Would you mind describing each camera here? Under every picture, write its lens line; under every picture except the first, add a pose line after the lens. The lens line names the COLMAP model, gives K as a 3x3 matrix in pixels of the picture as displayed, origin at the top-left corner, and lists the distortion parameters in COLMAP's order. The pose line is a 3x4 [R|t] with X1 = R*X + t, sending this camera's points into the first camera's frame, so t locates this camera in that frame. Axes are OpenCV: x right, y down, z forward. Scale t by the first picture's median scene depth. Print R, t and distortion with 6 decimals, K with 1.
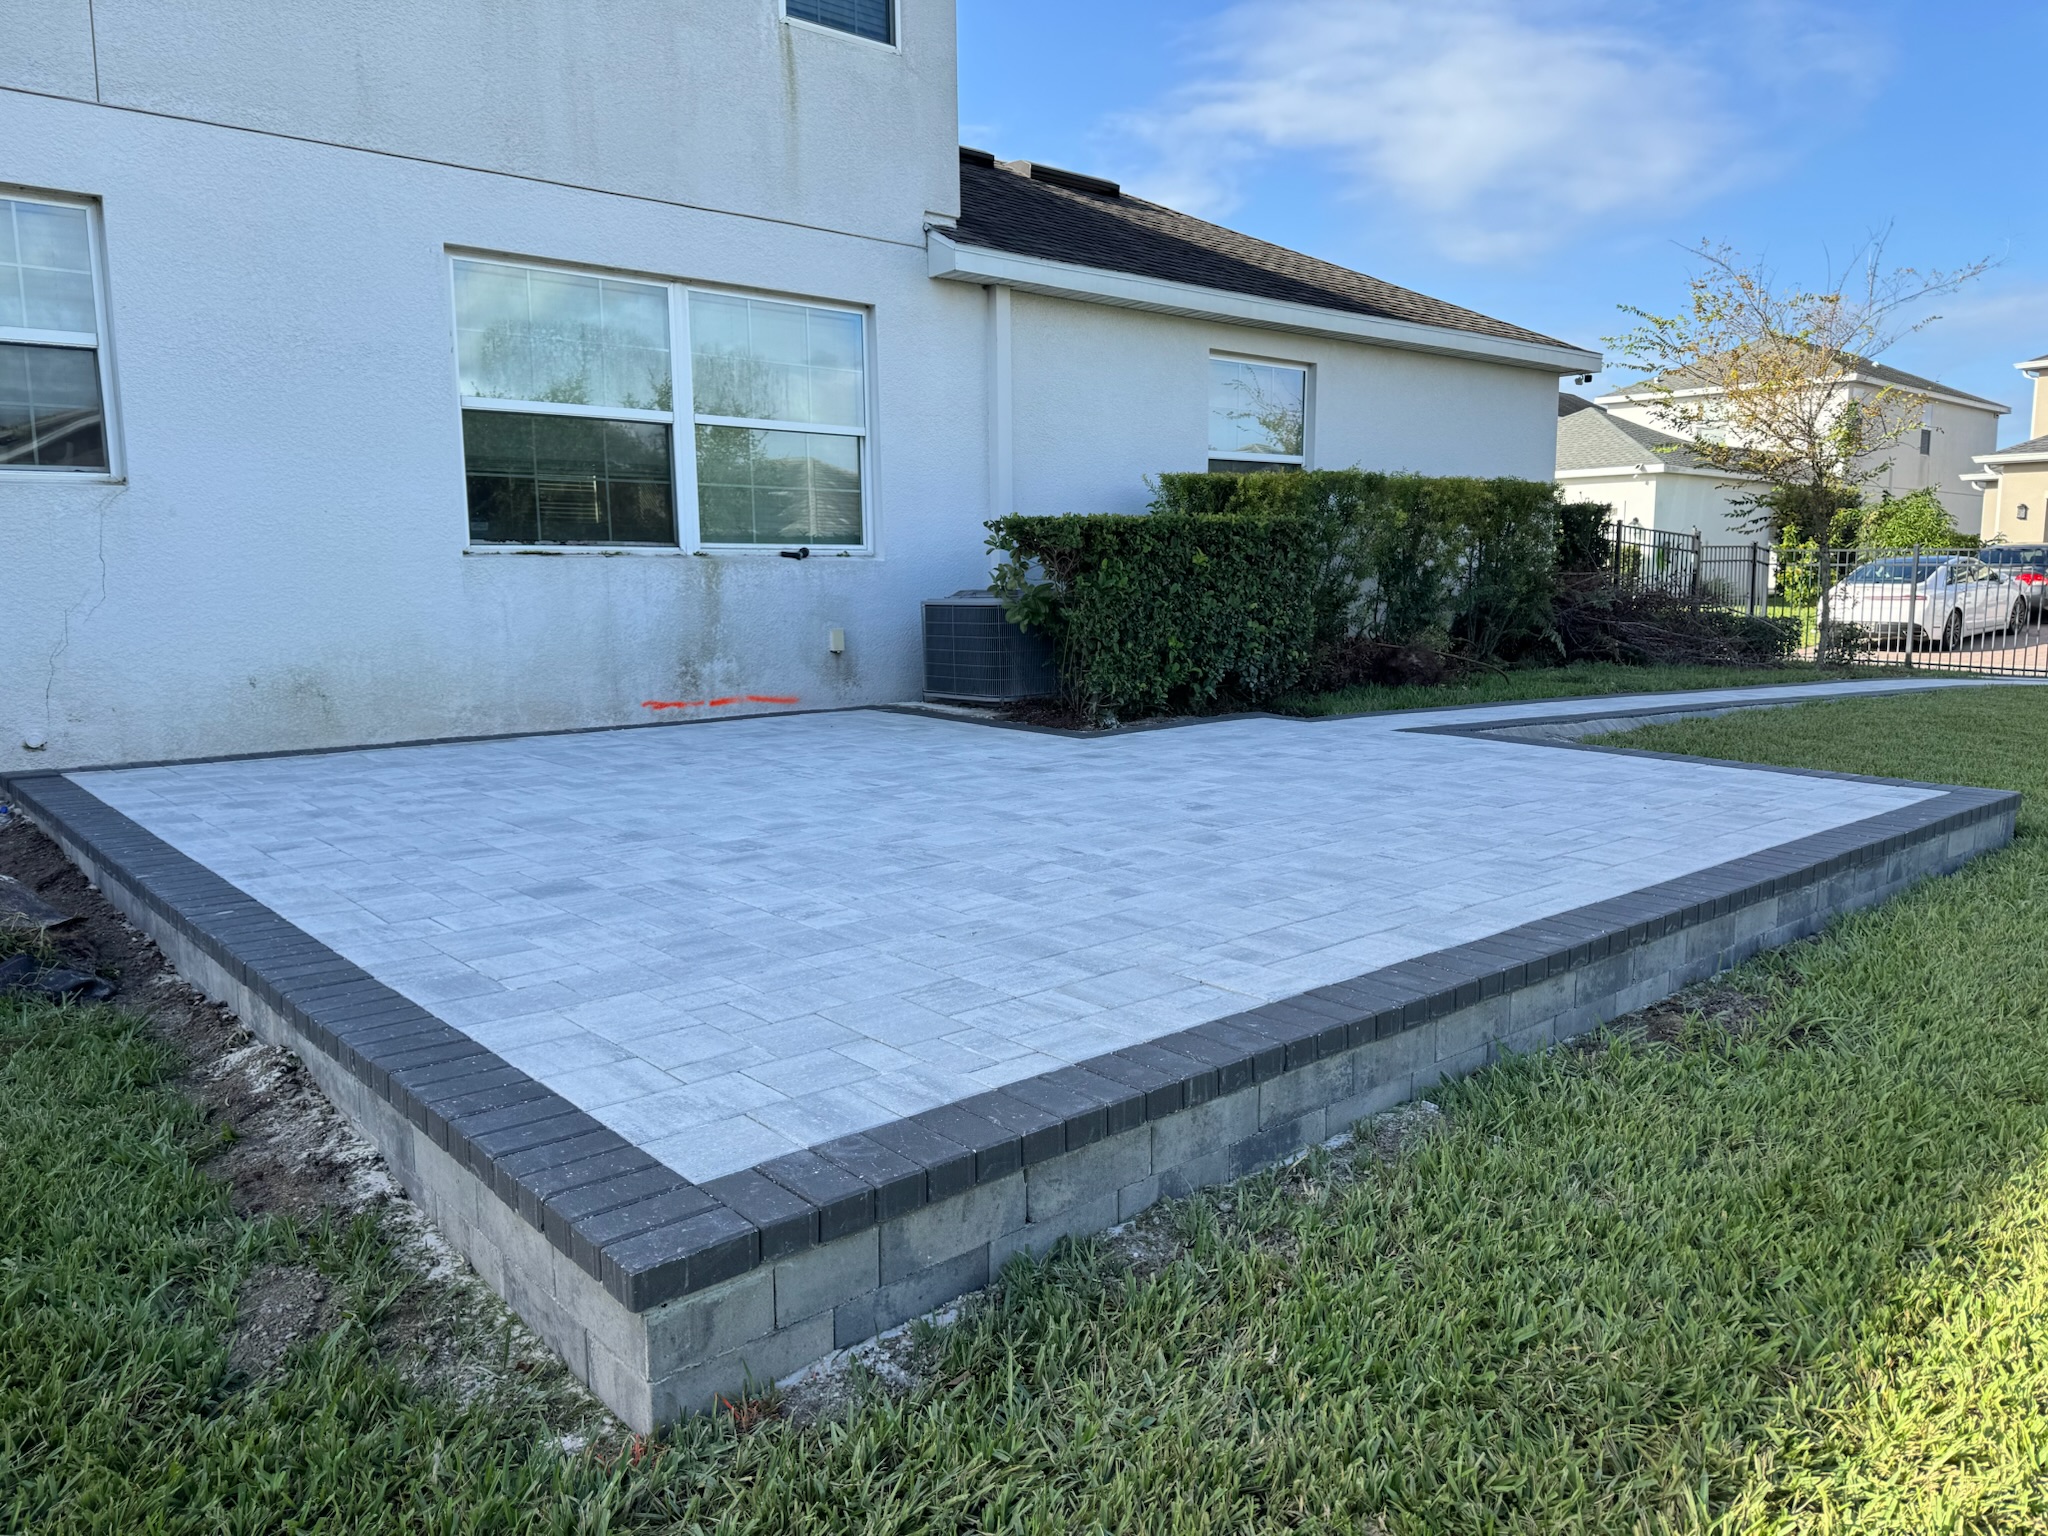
lens RADIAL K [[1436.5, 0, 1024.0], [0, 1436.5, 768.0], [0, 0, 1]] dist [0.088126, -0.114796]
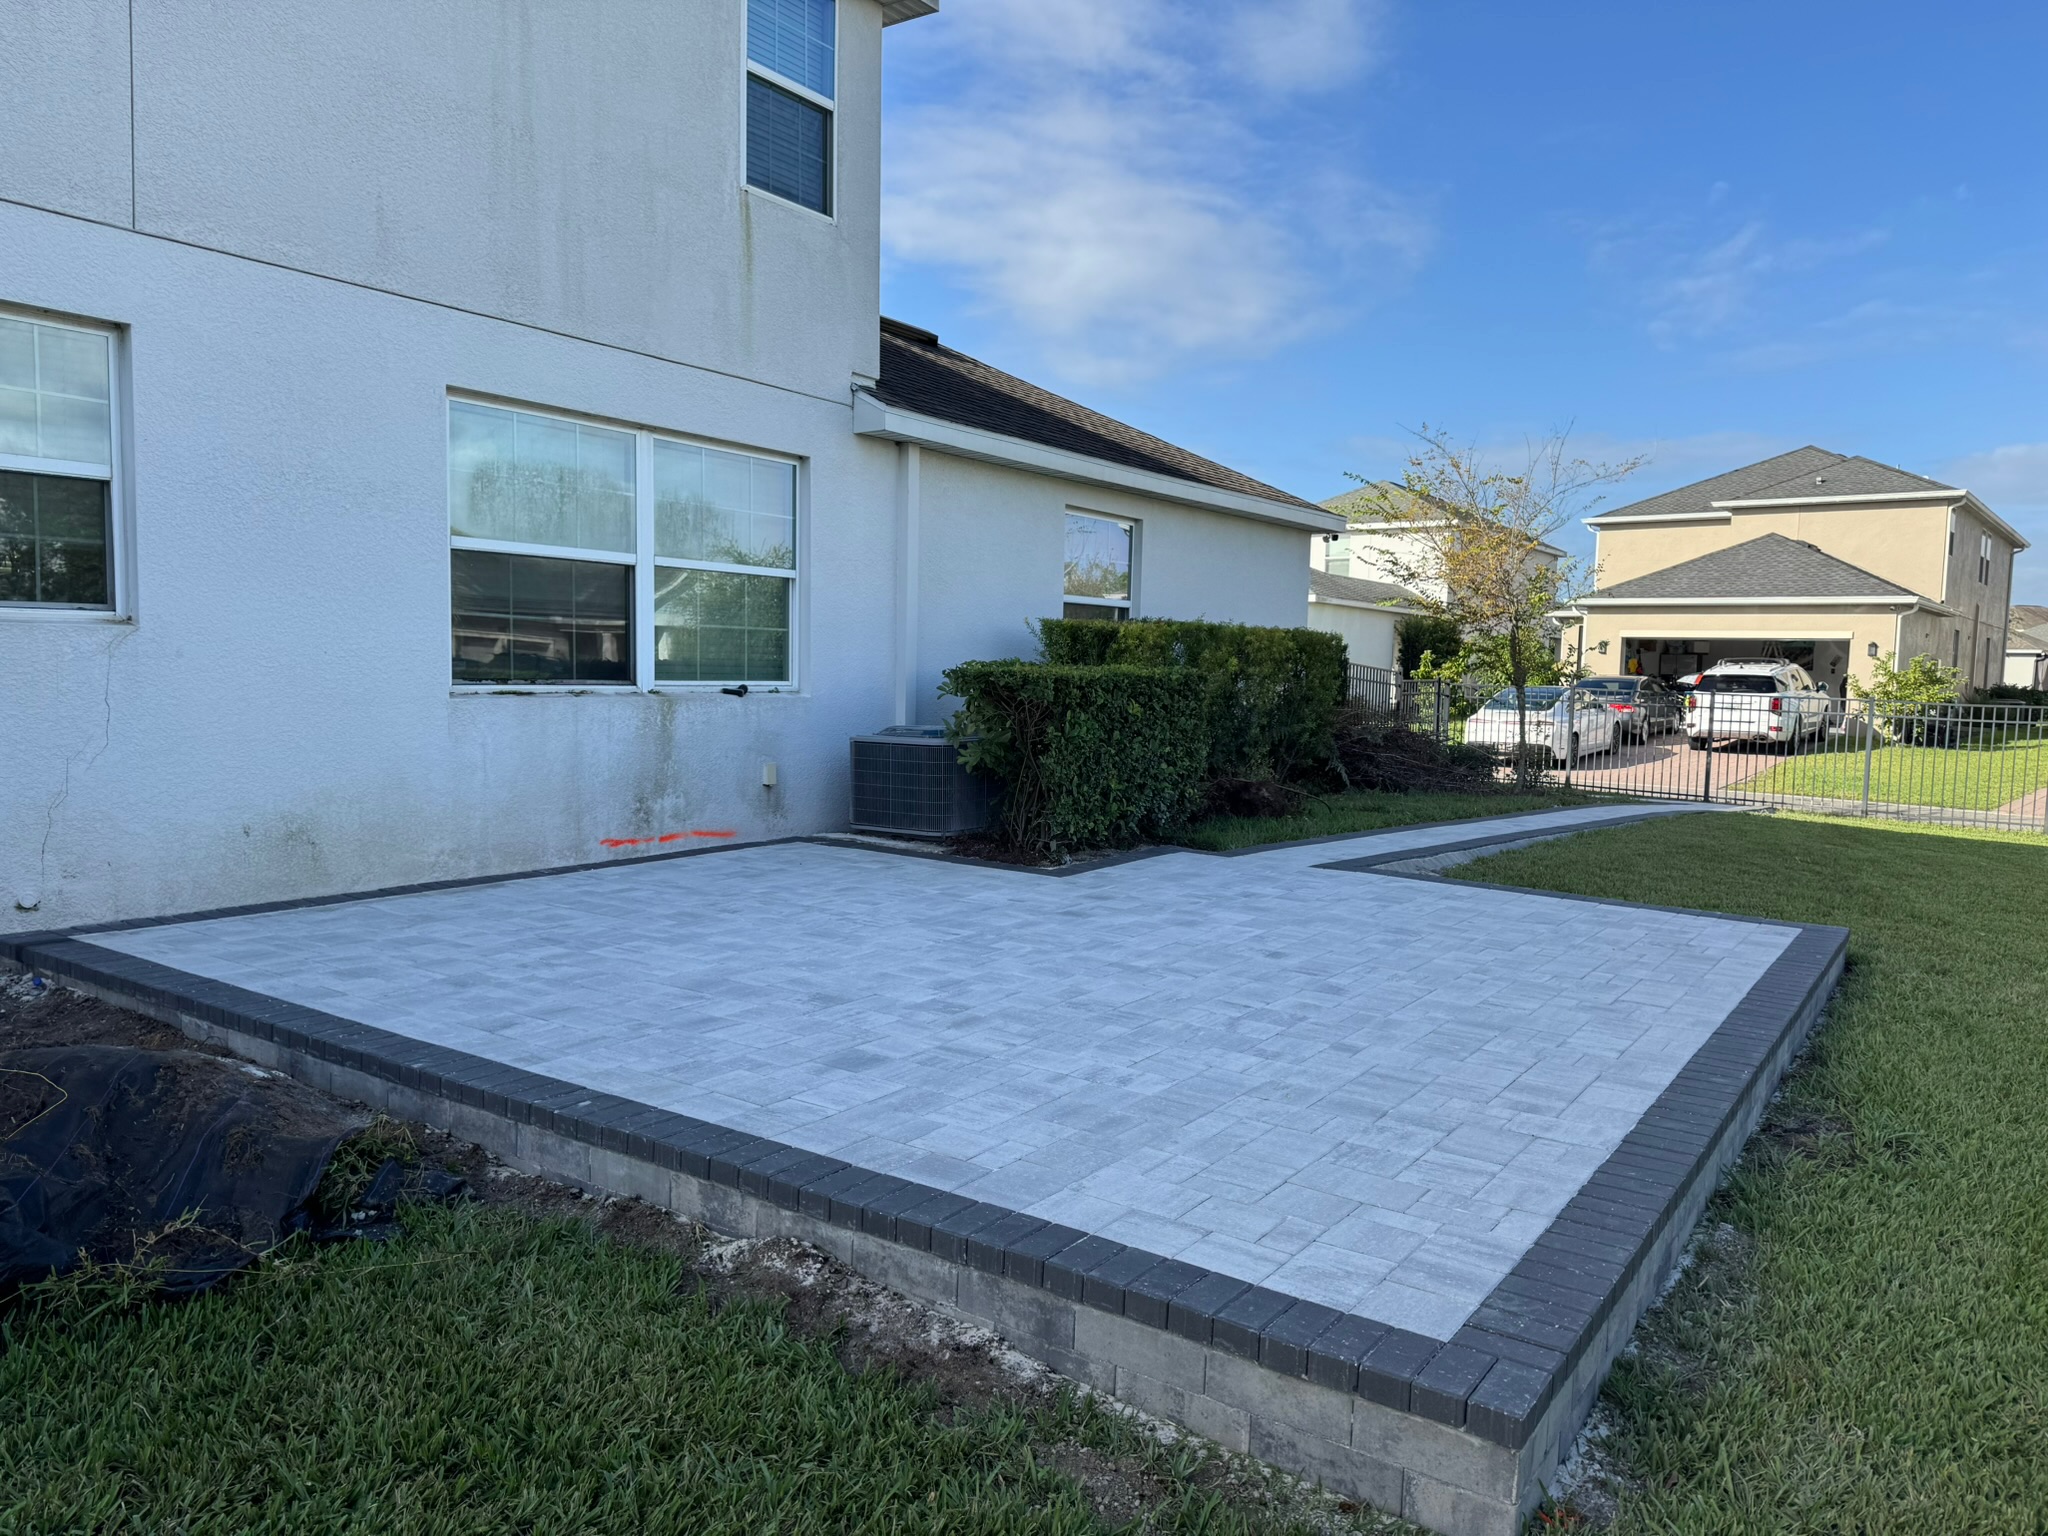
lens RADIAL K [[1426.5, 0, 1024.0], [0, 1426.5, 768.0], [0, 0, 1]] dist [0.152972, -0.239778]
pose [[0.967620, 0.011914, 0.252131, -0.238978], [0.003454, 0.998167, -0.060421, -0.034774], [-0.252388, 0.059336, 0.965805, -0.037301]]
